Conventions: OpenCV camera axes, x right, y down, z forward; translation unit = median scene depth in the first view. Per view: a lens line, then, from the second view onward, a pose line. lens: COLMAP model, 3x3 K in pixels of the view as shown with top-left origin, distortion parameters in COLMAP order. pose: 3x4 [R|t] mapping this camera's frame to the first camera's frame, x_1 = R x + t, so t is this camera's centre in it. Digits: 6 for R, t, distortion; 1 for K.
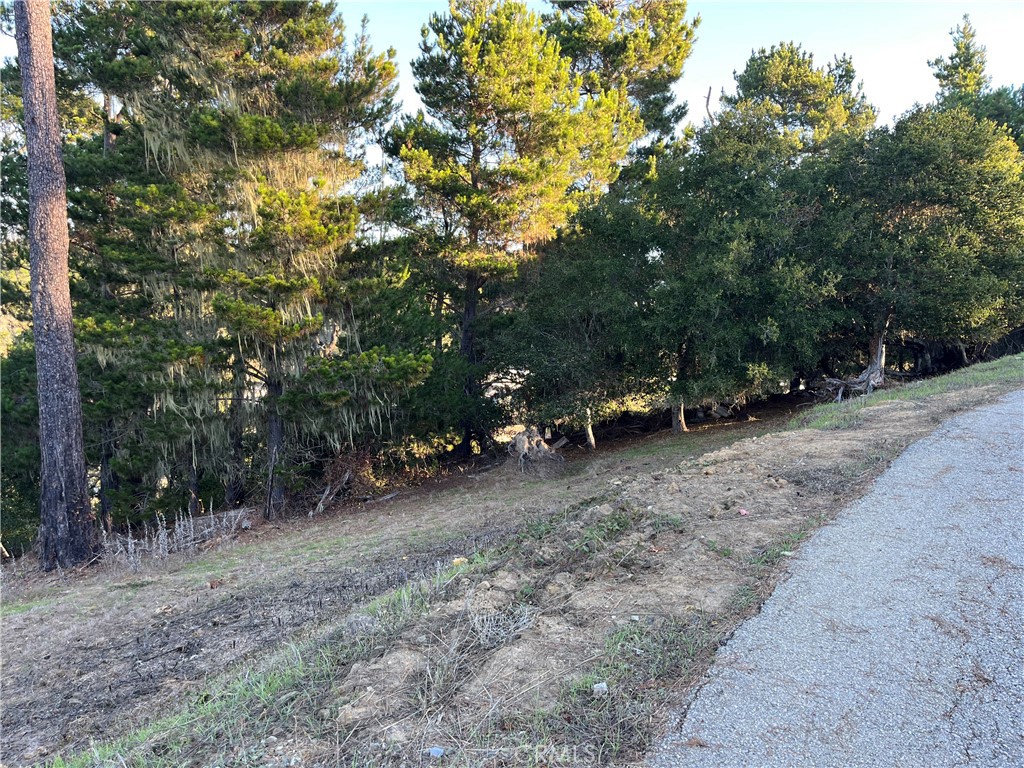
lens RADIAL K [[770.2, 0, 504.5], [0, 770.2, 385.7], [0, 0, 1]] dist [0.070445, -0.092588]
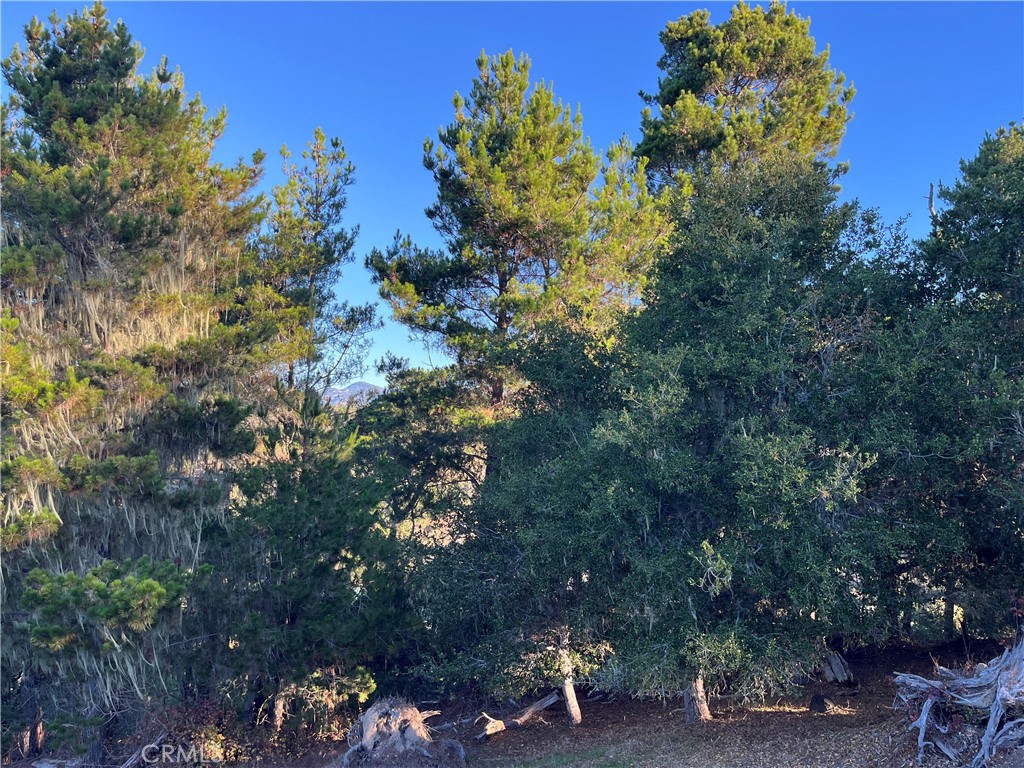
lens RADIAL K [[770.2, 0, 505.2], [0, 770.2, 385.9], [0, 0, 1]] dist [0.070445, -0.092588]
pose [[0.930807, -0.032110, -0.364098, 0.334647], [-0.037351, 0.982563, -0.182140, -0.074777], [0.363598, 0.183137, 0.913377, 0.413368]]
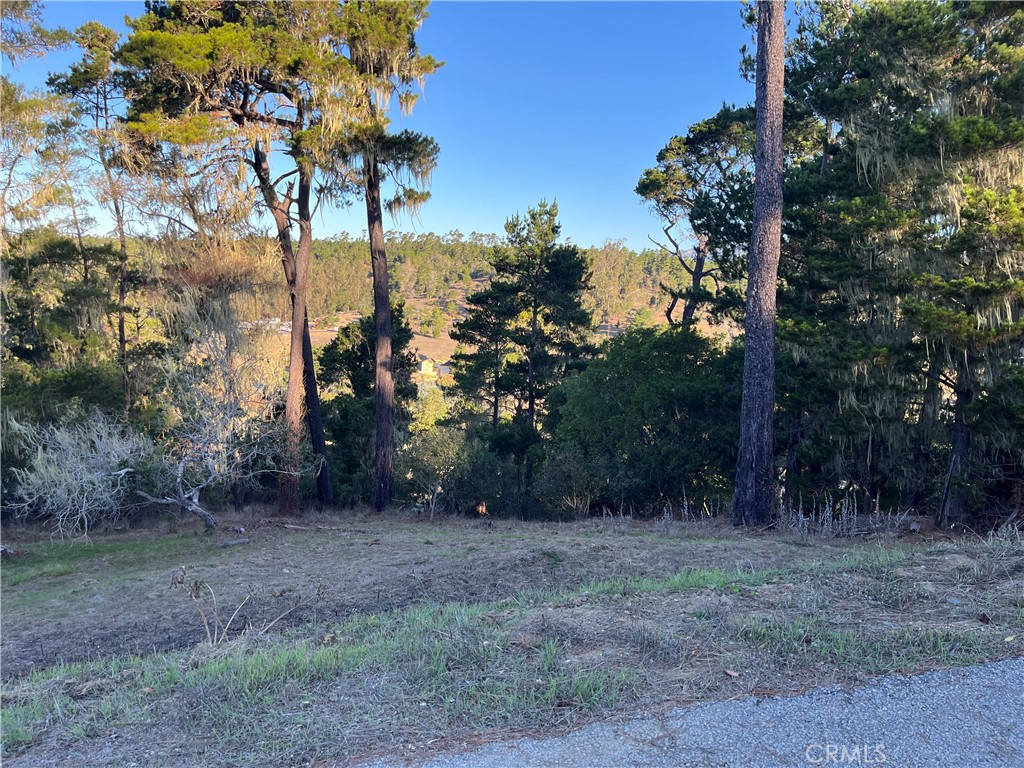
lens RADIAL K [[770.2, 0, 504.5], [0, 770.2, 388.2], [0, 0, 1]] dist [0.070445, -0.092588]
pose [[0.660749, 0.083902, -0.745903, 0.044682], [-0.090975, 0.995359, 0.031373, 0.013765], [0.745073, 0.047129, 0.665316, -0.061274]]
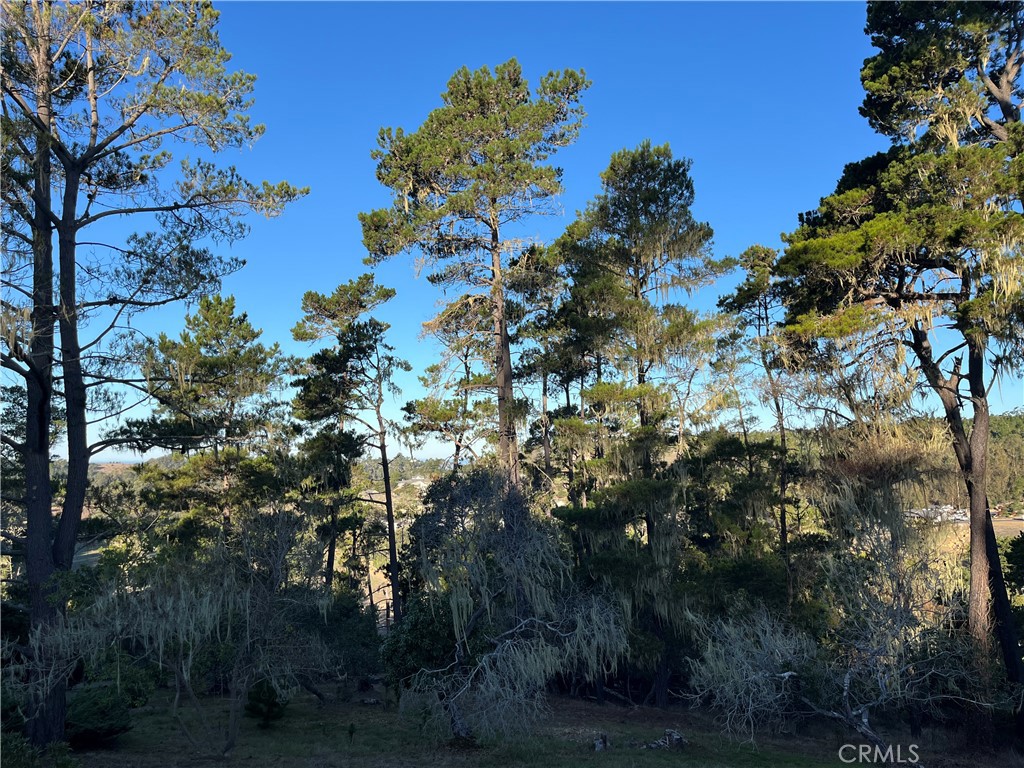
lens RADIAL K [[770.2, 0, 514.5], [0, 770.2, 392.4], [0, 0, 1]] dist [0.070445, -0.092588]
pose [[-0.065506, -0.130927, -0.989226, 0.002736], [-0.096111, 0.987573, -0.124344, 0.005040], [0.993213, 0.086930, -0.077276, -0.045440]]
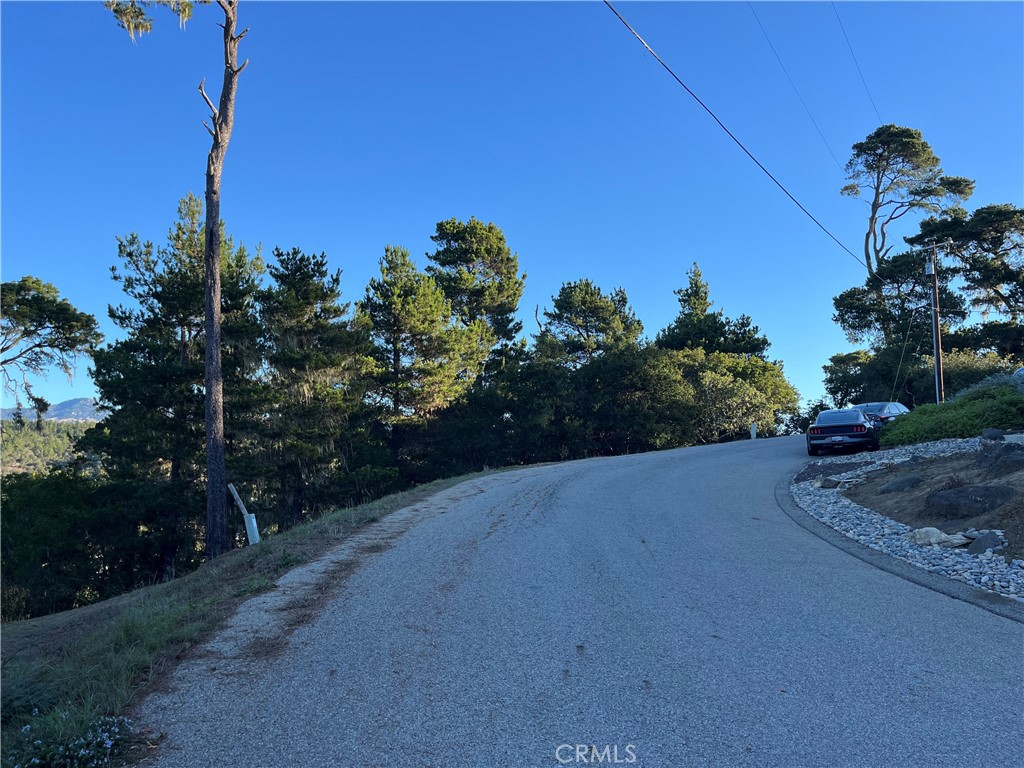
lens RADIAL K [[770.2, 0, 512.8], [0, 770.2, 388.2], [0, 0, 1]] dist [0.070445, -0.092588]
pose [[0.980113, -0.007887, 0.198282, -0.163981], [0.048576, 0.978345, -0.201198, 0.142483], [-0.192402, 0.206829, 0.959272, -0.811252]]
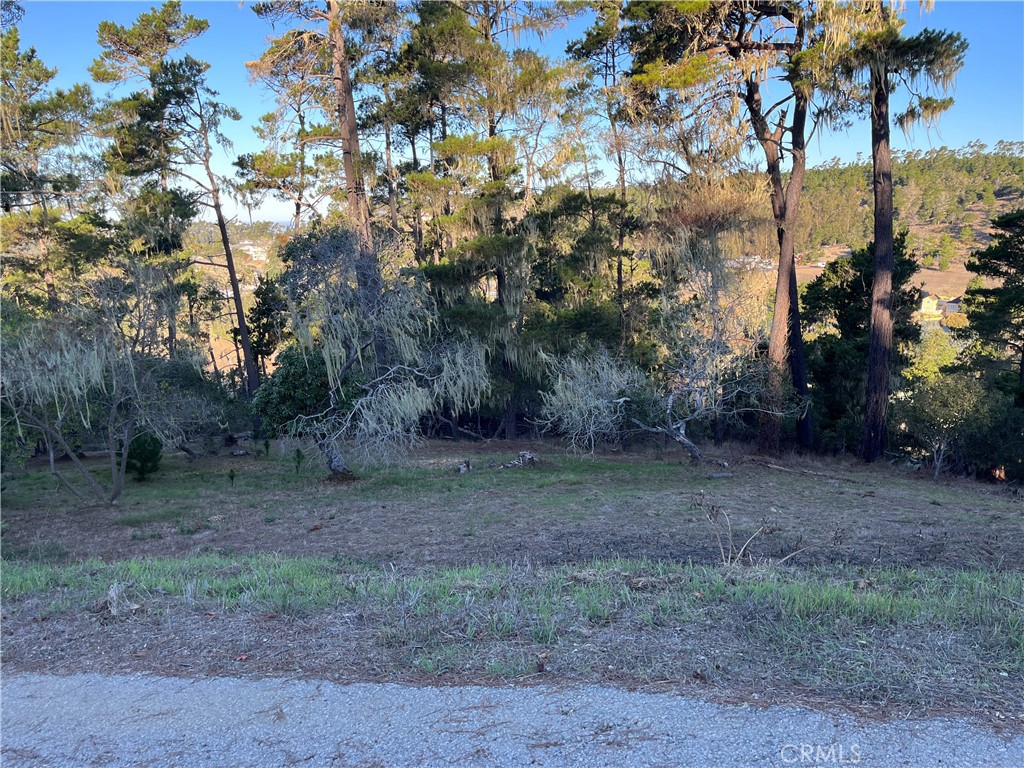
lens RADIAL K [[770.2, 0, 506.2], [0, 770.2, 388.6], [0, 0, 1]] dist [0.070445, -0.092588]
pose [[0.129062, 0.167127, -0.977452, 0.041073], [-0.070884, 0.984729, 0.159012, 0.015797], [0.989100, 0.048763, 0.138938, -0.073607]]
